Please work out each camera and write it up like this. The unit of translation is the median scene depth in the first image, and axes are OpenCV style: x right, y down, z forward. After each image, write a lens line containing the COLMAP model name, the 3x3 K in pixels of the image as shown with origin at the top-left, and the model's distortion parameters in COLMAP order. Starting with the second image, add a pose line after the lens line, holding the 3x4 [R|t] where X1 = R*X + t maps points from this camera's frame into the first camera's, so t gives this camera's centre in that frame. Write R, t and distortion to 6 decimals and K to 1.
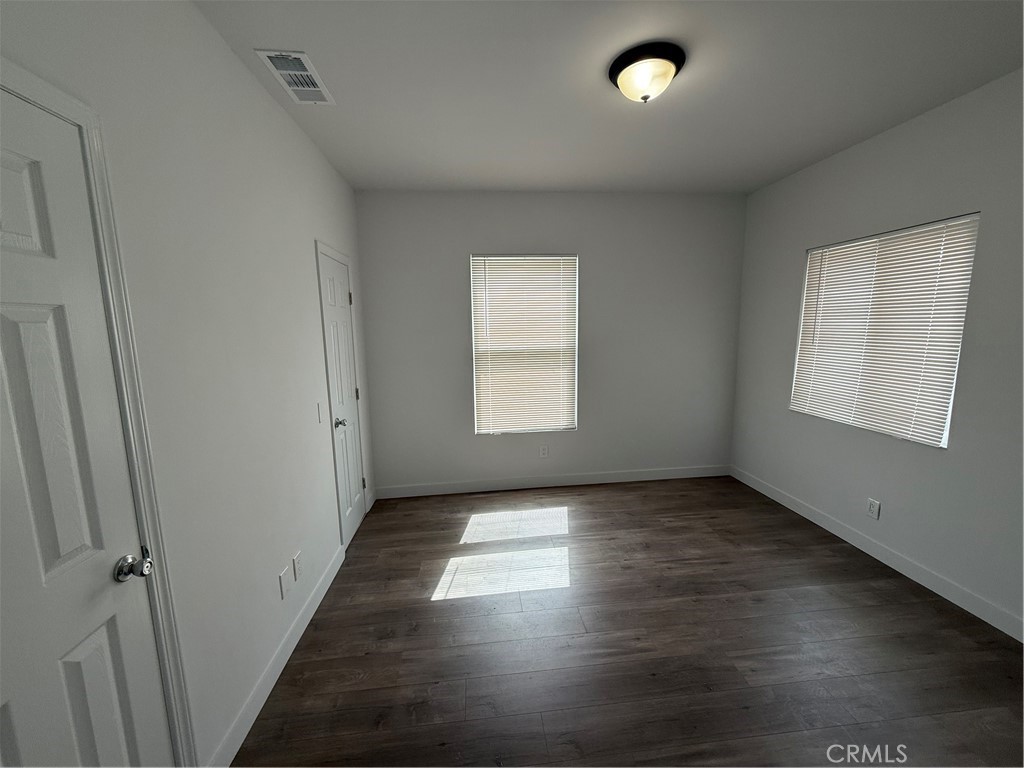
lens RADIAL K [[406.3, 0, 516.5], [0, 406.3, 384.1], [0, 0, 1]] dist [0.000237, 0.000051]
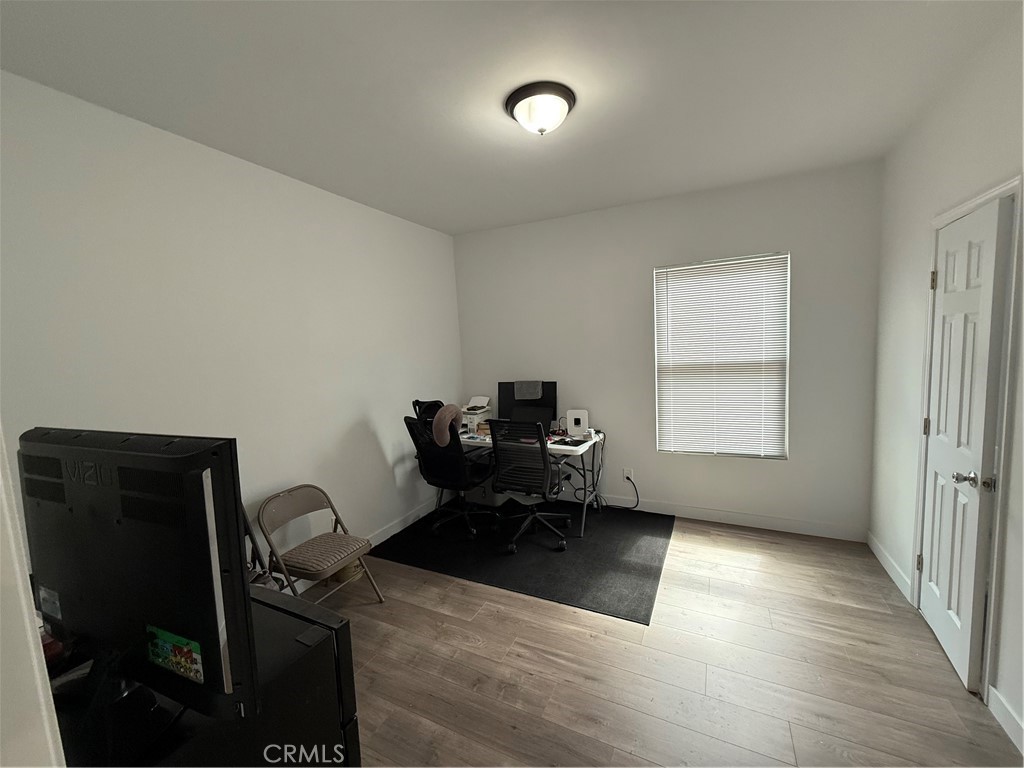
lens RADIAL K [[411.3, 0, 512.0], [0, 411.3, 384.0], [0, 0, 1]] dist [-0.001413, -0.000112]
pose [[0.850179, 0.051917, -0.523928, 0.201750], [-0.064723, 0.997884, -0.006145, -0.009860], [0.522500, 0.039135, 0.851741, 0.019731]]
